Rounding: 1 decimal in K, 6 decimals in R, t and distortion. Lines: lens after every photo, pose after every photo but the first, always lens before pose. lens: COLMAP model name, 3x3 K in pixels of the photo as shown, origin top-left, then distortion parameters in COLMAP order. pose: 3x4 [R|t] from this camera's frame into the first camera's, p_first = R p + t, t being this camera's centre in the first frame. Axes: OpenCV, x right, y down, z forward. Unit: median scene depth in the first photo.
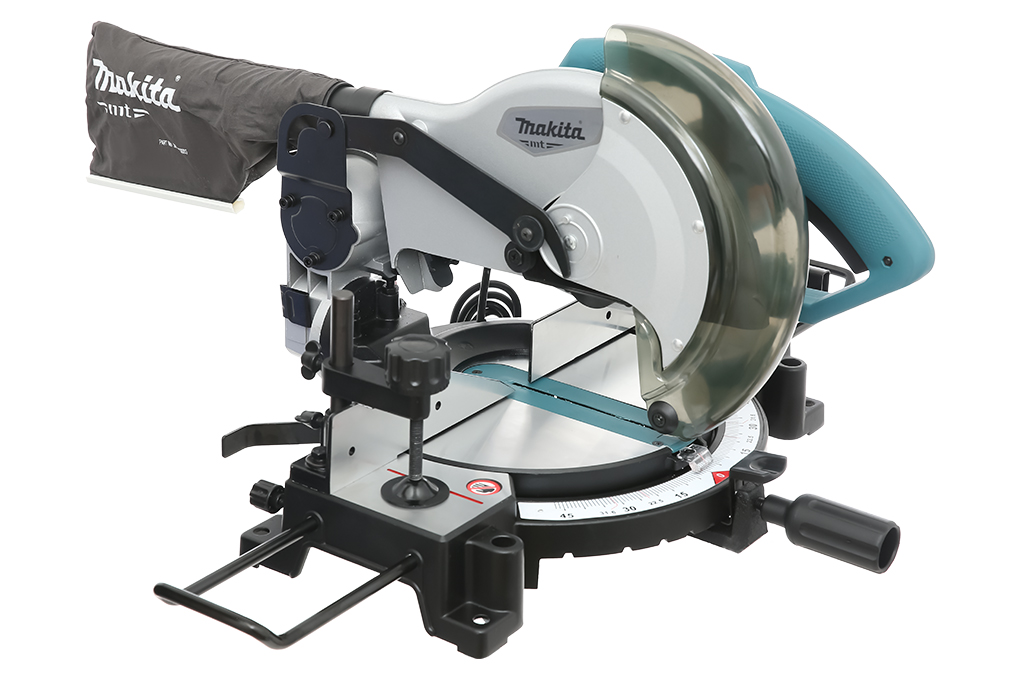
lens RADIAL K [[2110.0, 0, 502.9], [0, 2110.0, 334.1], [0, 0, 1]] dist [0.188151, 0.000000]
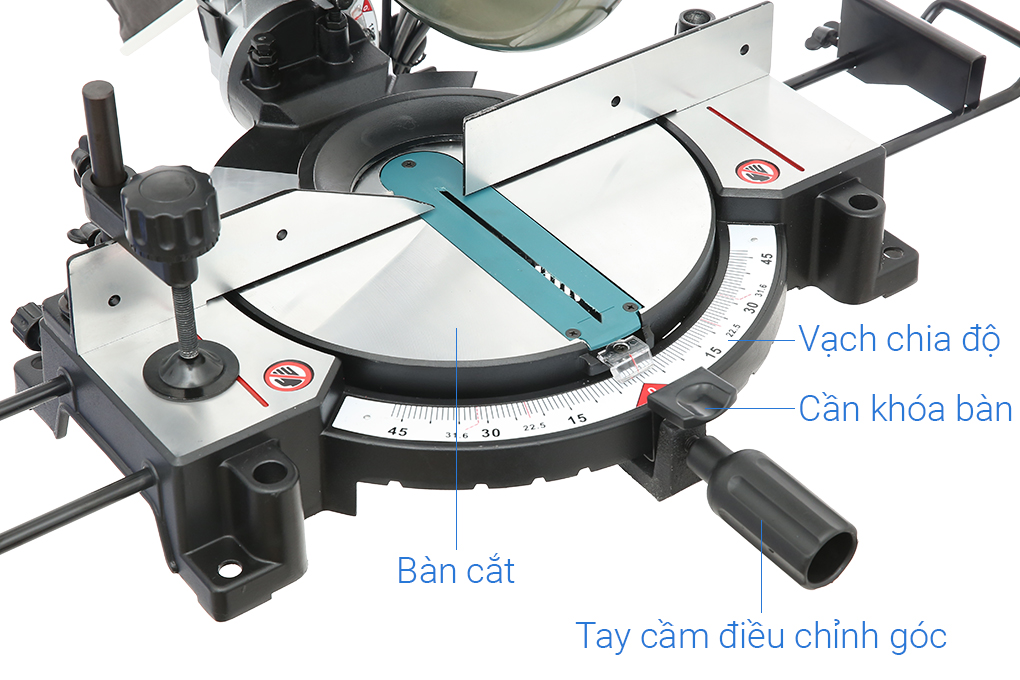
lens RADIAL K [[2110.0, 0, 529.9], [0, 2110.0, 344.0], [0, 0, 1]] dist [0.188151, 0.000000]
pose [[0.956276, 0.170108, -0.237908, 0.237380], [-0.100679, 0.955202, 0.278304, -0.145585], [0.274592, -0.242183, 0.930563, 0.351664]]
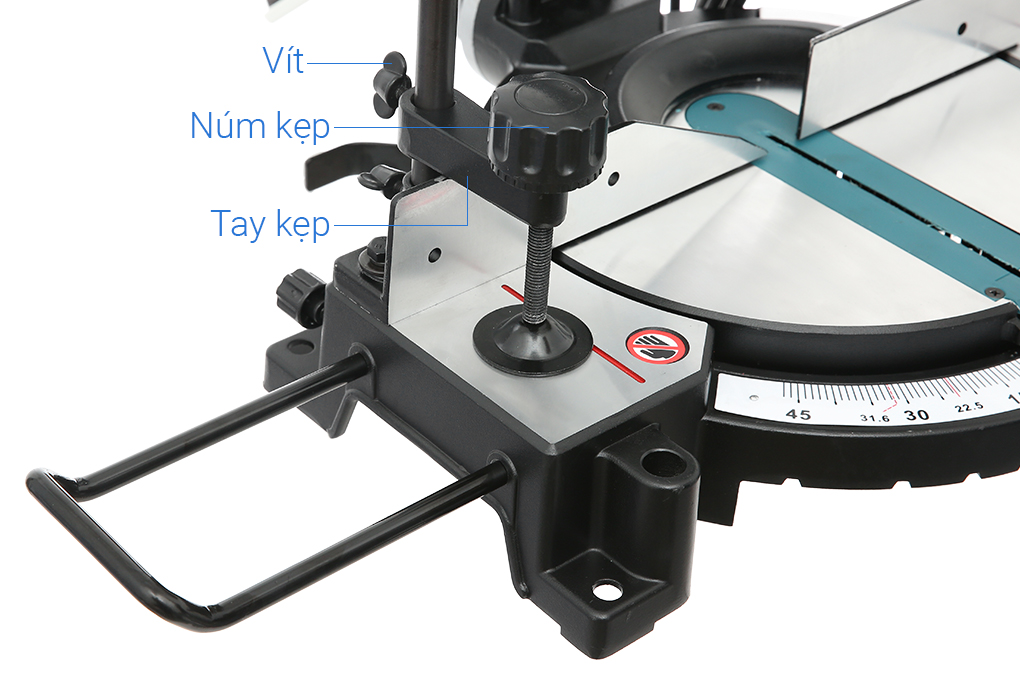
lens RADIAL K [[2110.0, 0, 463.7], [0, 2110.0, 300.4], [0, 0, 1]] dist [0.188151, 0.000000]
pose [[0.969286, 0.142056, -0.200758, 0.052741], [-0.099096, 0.972702, 0.209836, -0.053410], [0.225086, -0.183497, 0.956904, 0.441992]]
